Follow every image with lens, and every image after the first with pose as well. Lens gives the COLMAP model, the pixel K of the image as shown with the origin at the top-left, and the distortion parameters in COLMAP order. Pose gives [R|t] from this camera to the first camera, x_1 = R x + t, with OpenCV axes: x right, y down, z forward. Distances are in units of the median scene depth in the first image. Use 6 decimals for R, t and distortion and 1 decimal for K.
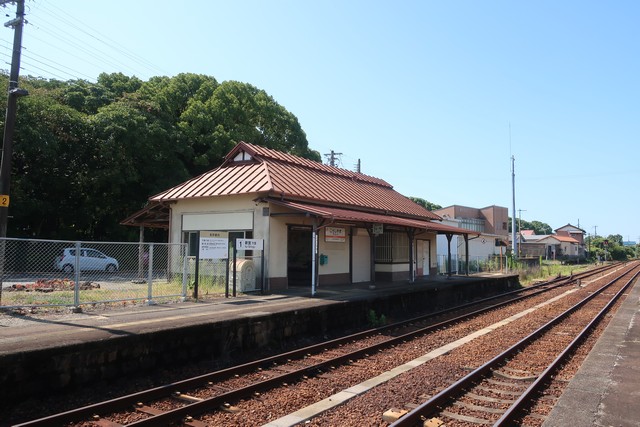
lens RADIAL K [[501.5, 0, 321.5], [0, 501.5, 212.0], [0, 0, 1]] dist [-0.004176, 0.002087]
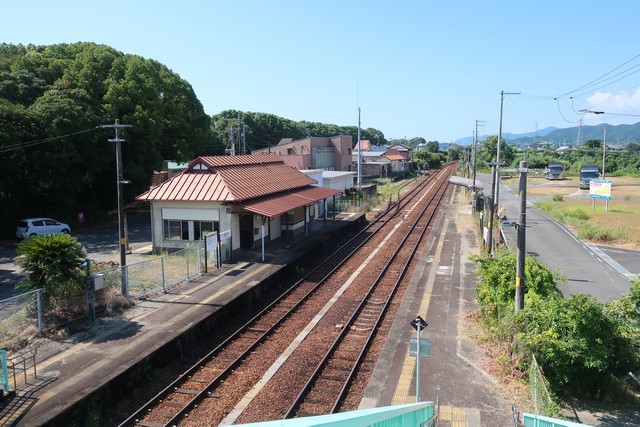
lens RADIAL K [[501.5, 0, 321.1], [0, 501.5, 213.8], [0, 0, 1]] dist [-0.004176, 0.002087]
pose [[0.952606, -0.056807, 0.298856, -0.155916], [-0.004649, 0.979577, 0.201016, -0.159550], [-0.304171, -0.192878, 0.932887, -0.300684]]
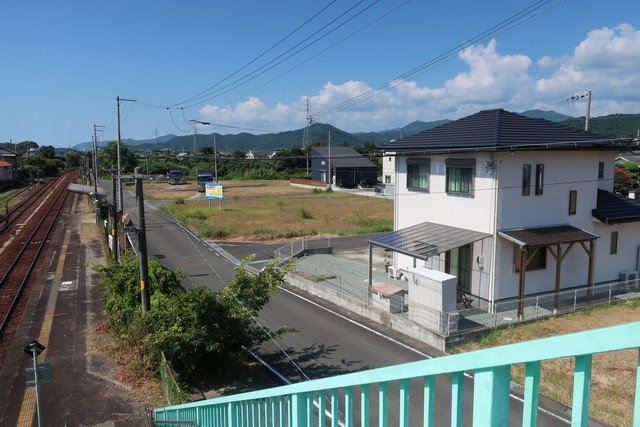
lens RADIAL K [[501.5, 0, 319.4], [0, 501.5, 214.7], [0, 0, 1]] dist [-0.004176, 0.002087]
pose [[0.523742, -0.112276, 0.844446, -0.153932], [-0.059266, 0.984072, 0.167599, -0.160625], [-0.849813, -0.137825, 0.508745, -0.308779]]
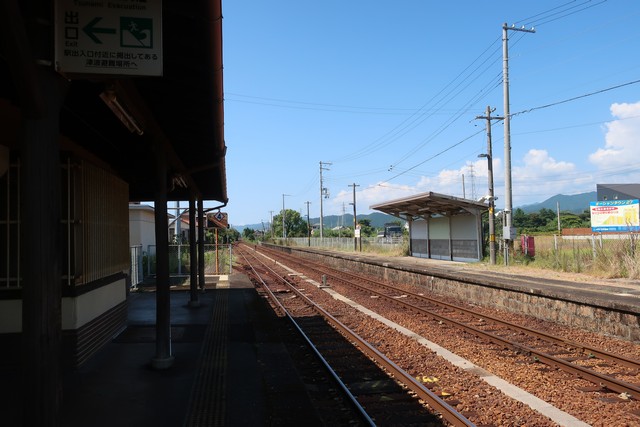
lens RADIAL K [[501.5, 0, 320.3], [0, 501.5, 215.8], [0, 0, 1]] dist [-0.004176, 0.002087]
pose [[0.719894, 0.001048, 0.694083, 0.040084], [-0.023153, 0.999479, 0.022504, 0.039393], [-0.693697, -0.032271, 0.719543, 0.503015]]
